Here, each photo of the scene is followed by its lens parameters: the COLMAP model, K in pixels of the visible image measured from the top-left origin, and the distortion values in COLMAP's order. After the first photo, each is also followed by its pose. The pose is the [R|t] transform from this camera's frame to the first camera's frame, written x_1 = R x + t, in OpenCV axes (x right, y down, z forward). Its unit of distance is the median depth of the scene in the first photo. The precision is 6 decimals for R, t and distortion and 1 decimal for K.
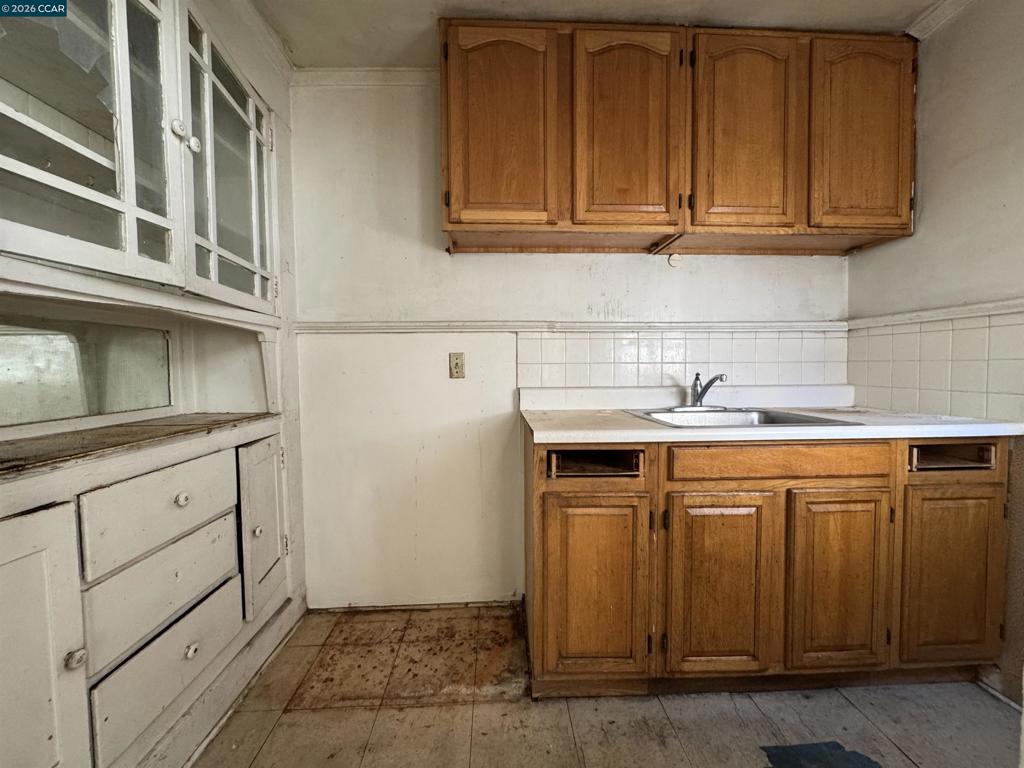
lens RADIAL K [[410.0, 0, 512.5], [0, 410.0, 384.7], [0, 0, 1]] dist [-0.004980, 0.000863]
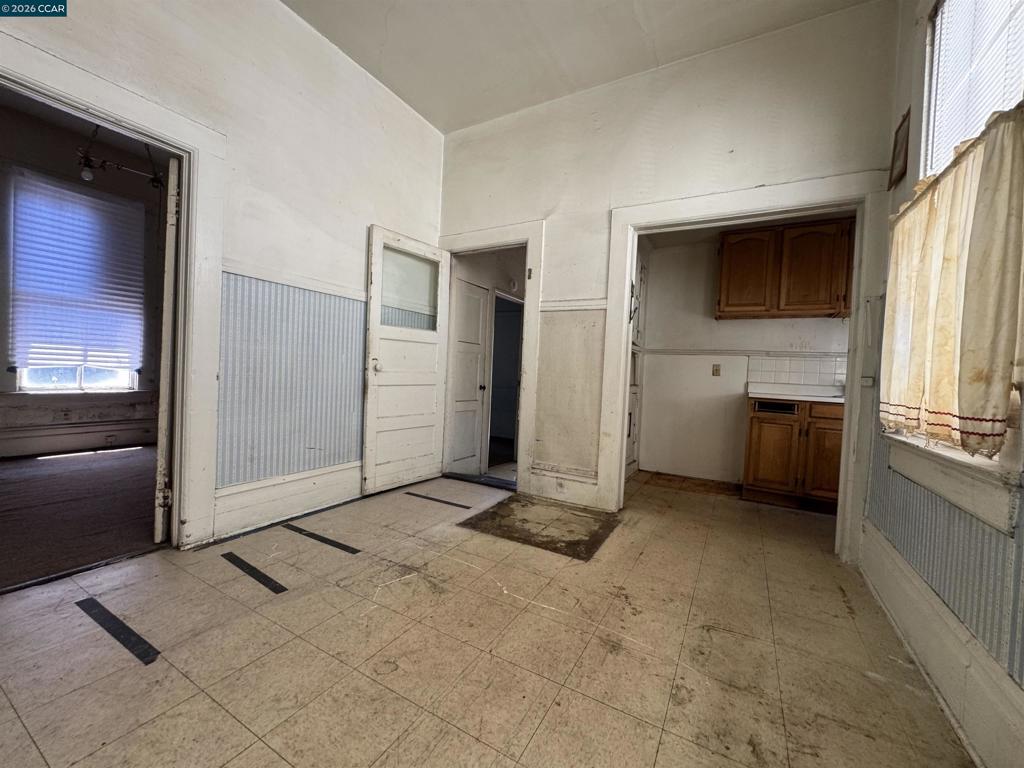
lens RADIAL K [[410.0, 0, 510.5], [0, 410.0, 384.4], [0, 0, 1]] dist [-0.004980, 0.000863]
pose [[0.846024, 0.063076, -0.529400, 0.119504], [-0.080212, 0.996733, -0.009428, 0.168623], [0.527076, 0.050440, 0.848320, -1.753261]]
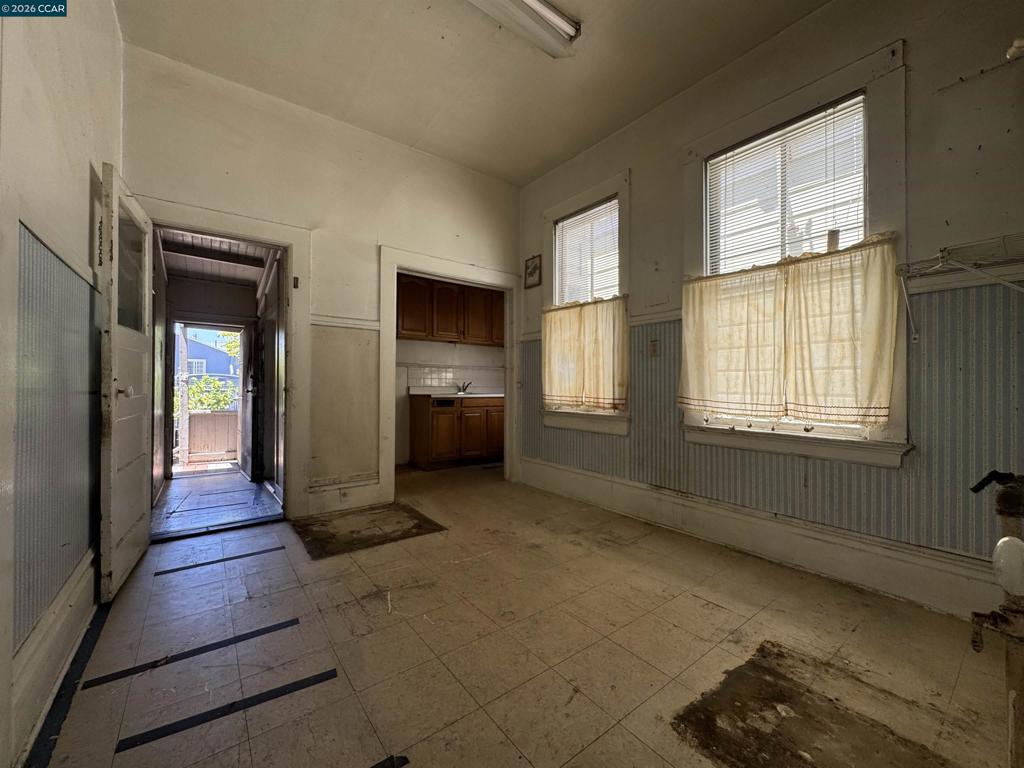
lens RADIAL K [[410.0, 0, 514.3], [0, 410.0, 384.3], [0, 0, 1]] dist [-0.004980, 0.000863]
pose [[0.819467, 0.014714, 0.572937, -1.232230], [0.015555, 0.998731, -0.047897, 0.172458], [-0.572915, 0.048162, 0.818199, -2.140180]]
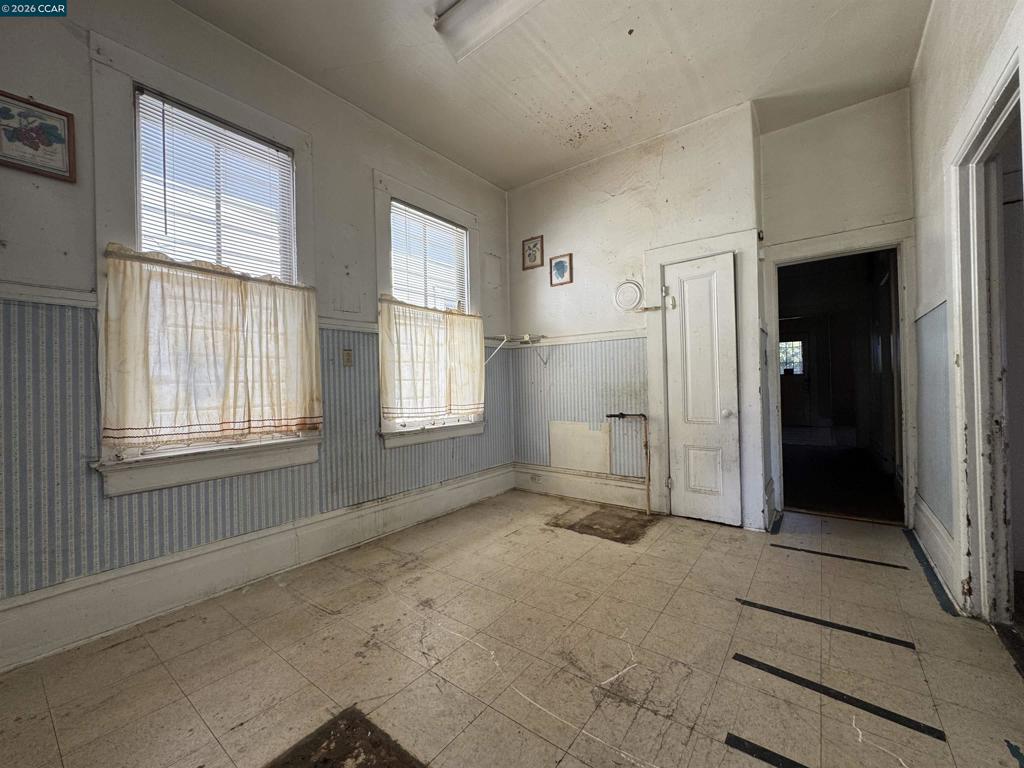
lens RADIAL K [[410.0, 0, 507.1], [0, 410.0, 383.8], [0, 0, 1]] dist [-0.004980, 0.000863]
pose [[-0.763701, 0.028593, 0.644936, -1.271075], [0.063115, 0.997540, 0.030511, 0.016141], [-0.642477, 0.064006, -0.763627, 0.084933]]
